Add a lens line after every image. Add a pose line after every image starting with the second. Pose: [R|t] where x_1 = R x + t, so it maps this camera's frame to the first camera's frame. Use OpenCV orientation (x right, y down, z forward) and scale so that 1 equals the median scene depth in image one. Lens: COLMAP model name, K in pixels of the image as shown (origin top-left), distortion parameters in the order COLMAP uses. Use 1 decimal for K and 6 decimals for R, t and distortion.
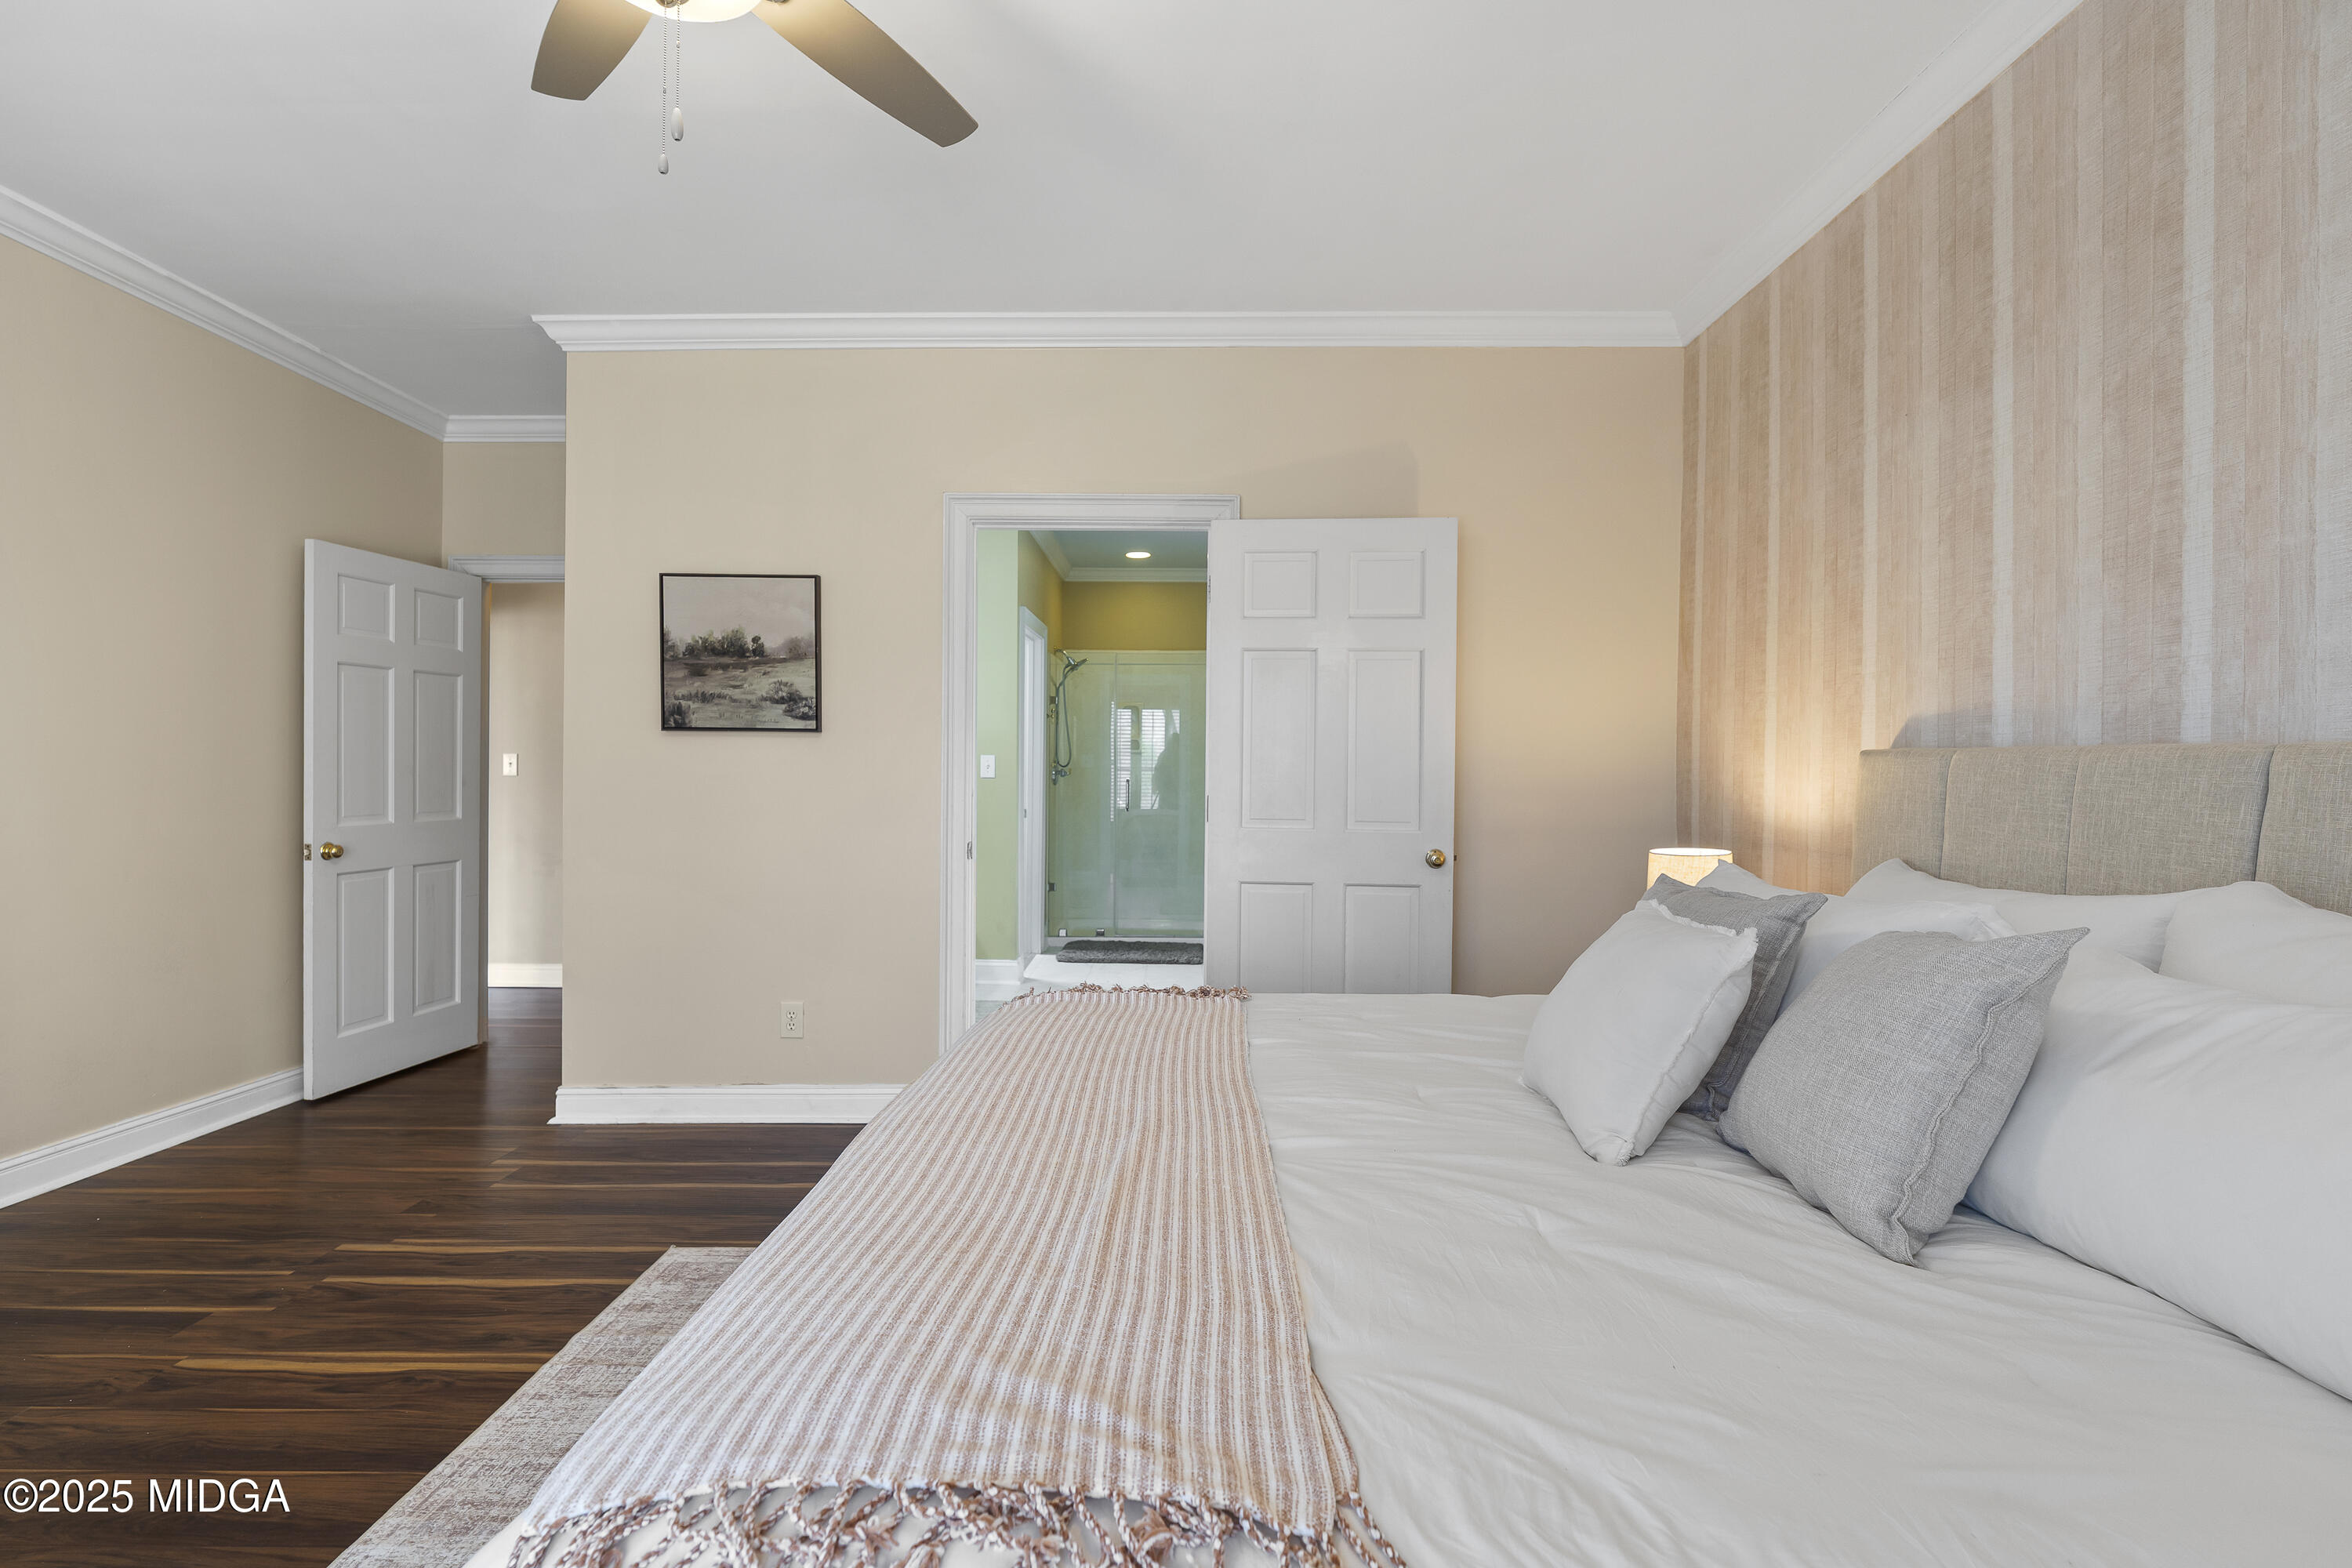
lens RADIAL K [[1073.2, 0, 1171.1], [0, 1073.2, 786.8], [0, 0, 1]] dist [-0.003579, -0.001115]
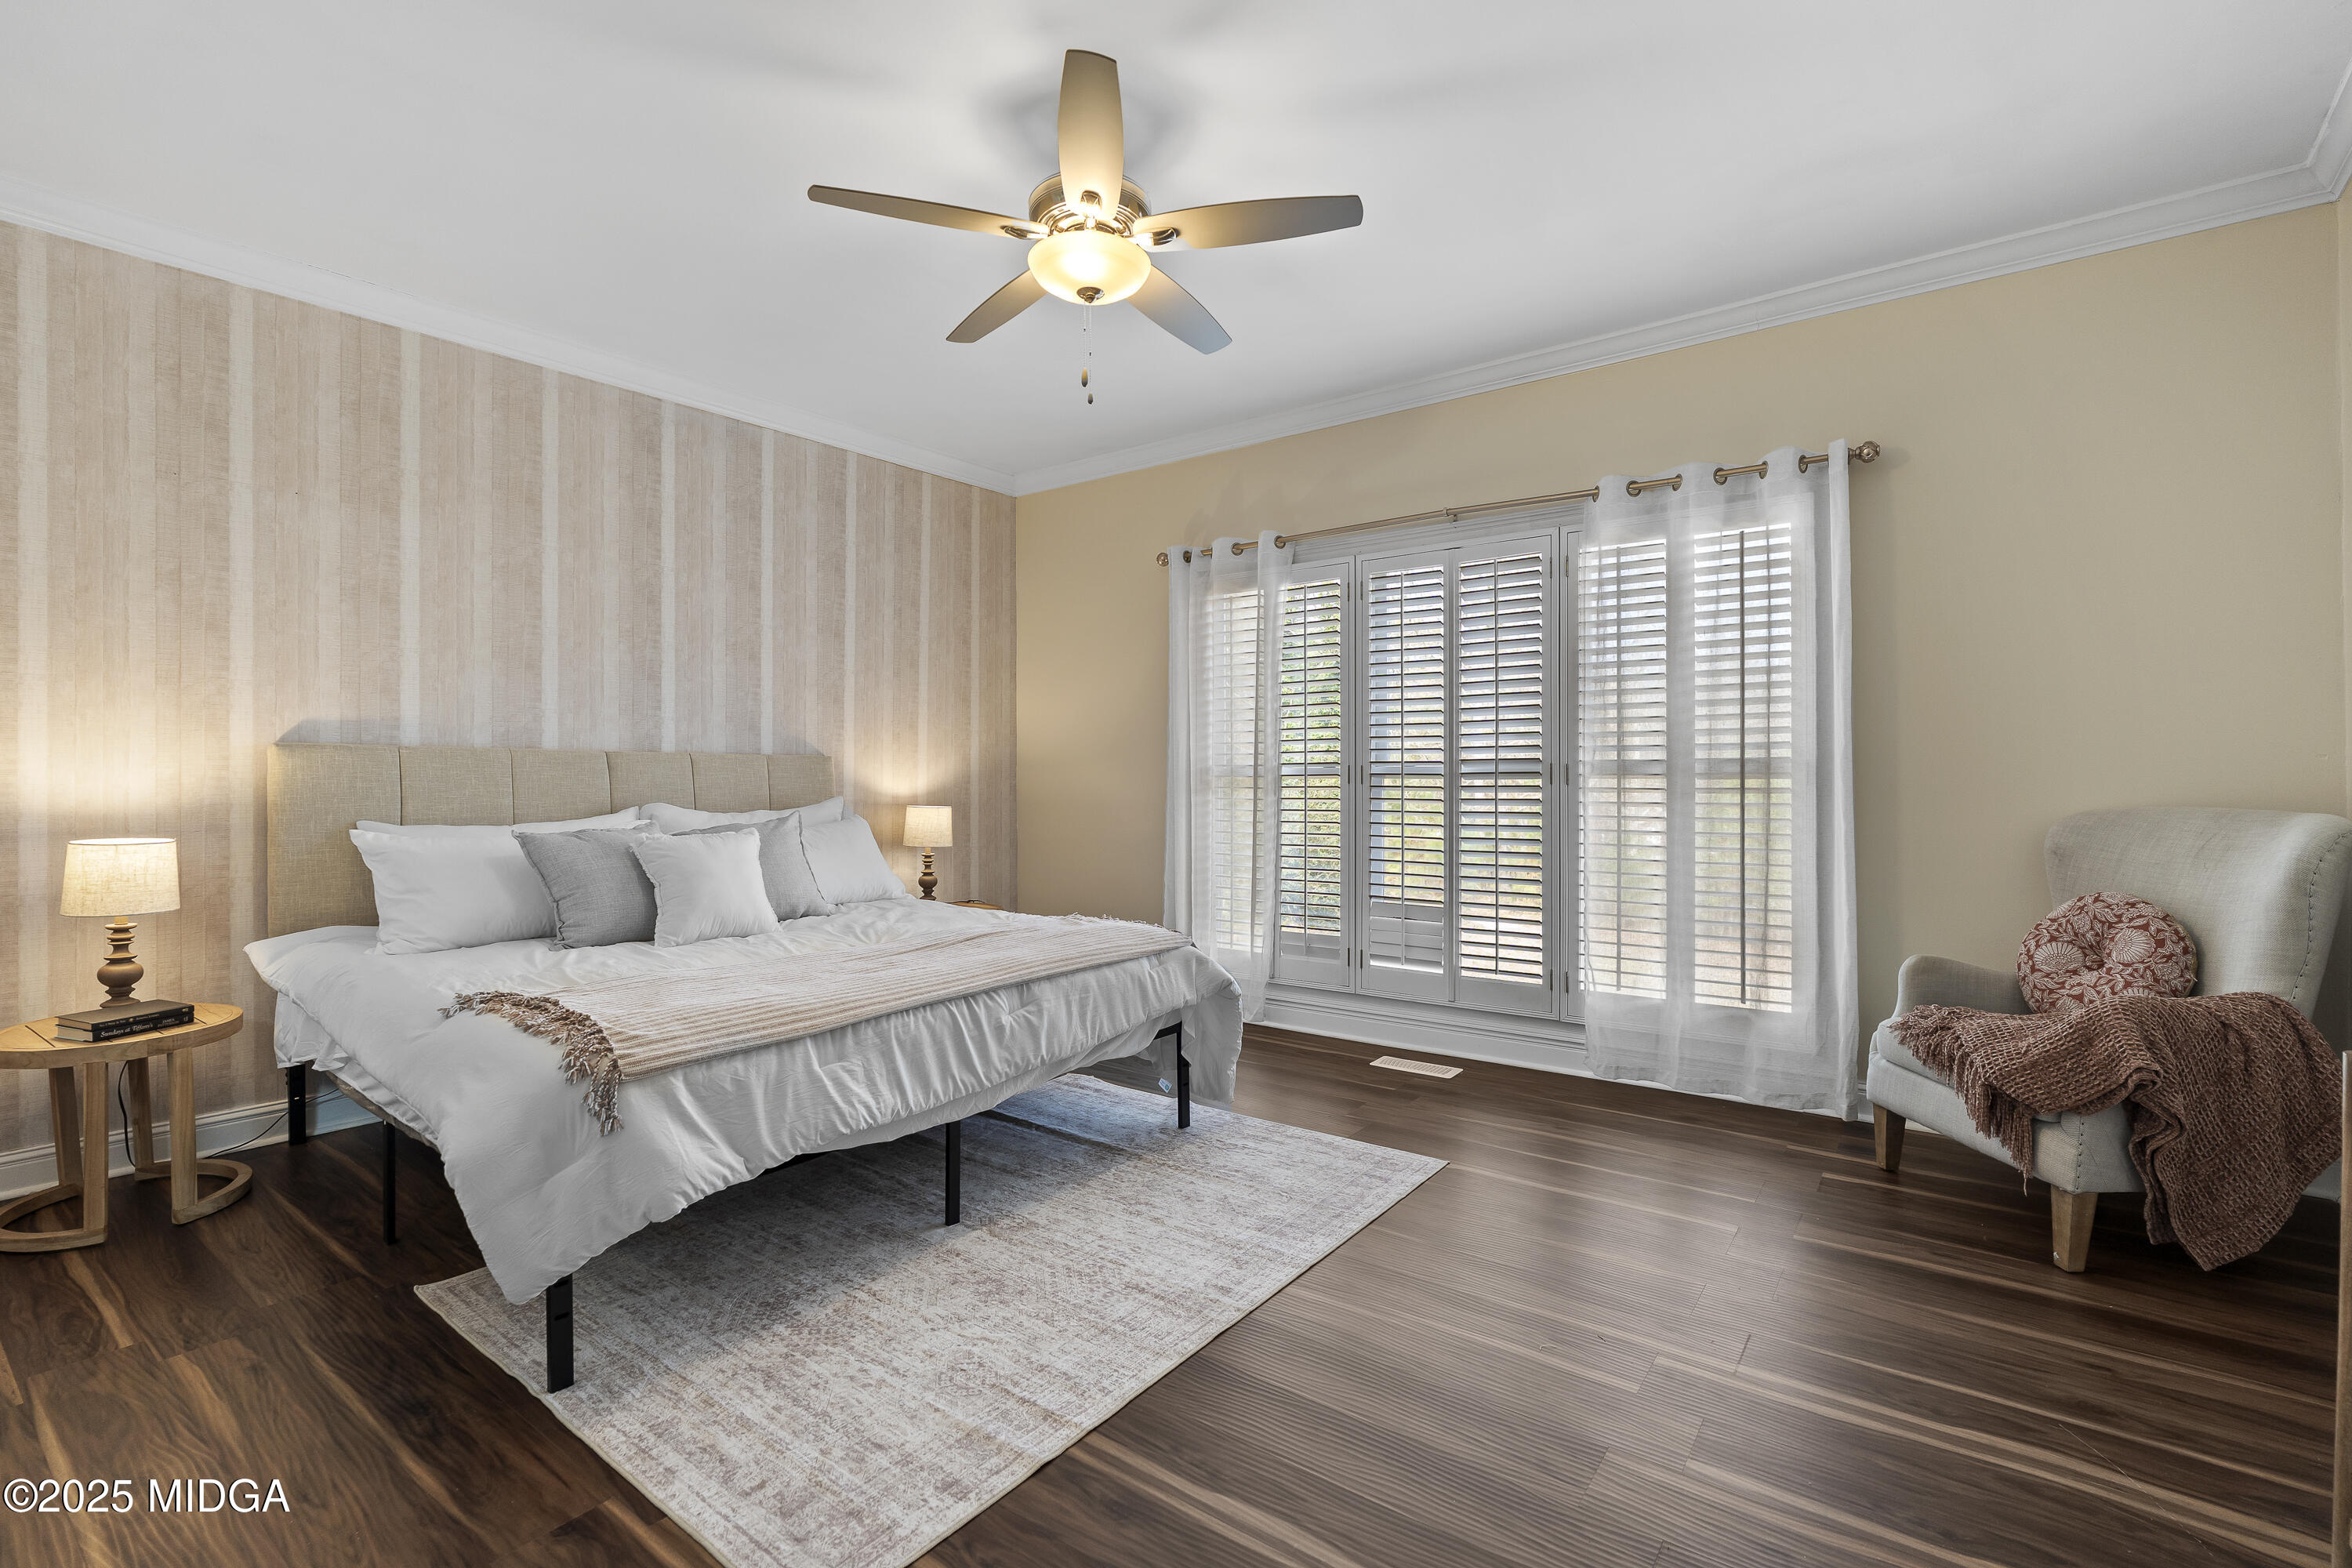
lens RADIAL K [[1073.2, 0, 1180.5], [0, 1073.2, 774.1], [0, 0, 1]] dist [-0.003579, -0.001115]
pose [[-0.795090, -0.005620, 0.606465, -0.804382], [0.004406, 0.999877, 0.015042, -0.009504], [-0.606475, 0.014632, -0.794968, 1.122790]]
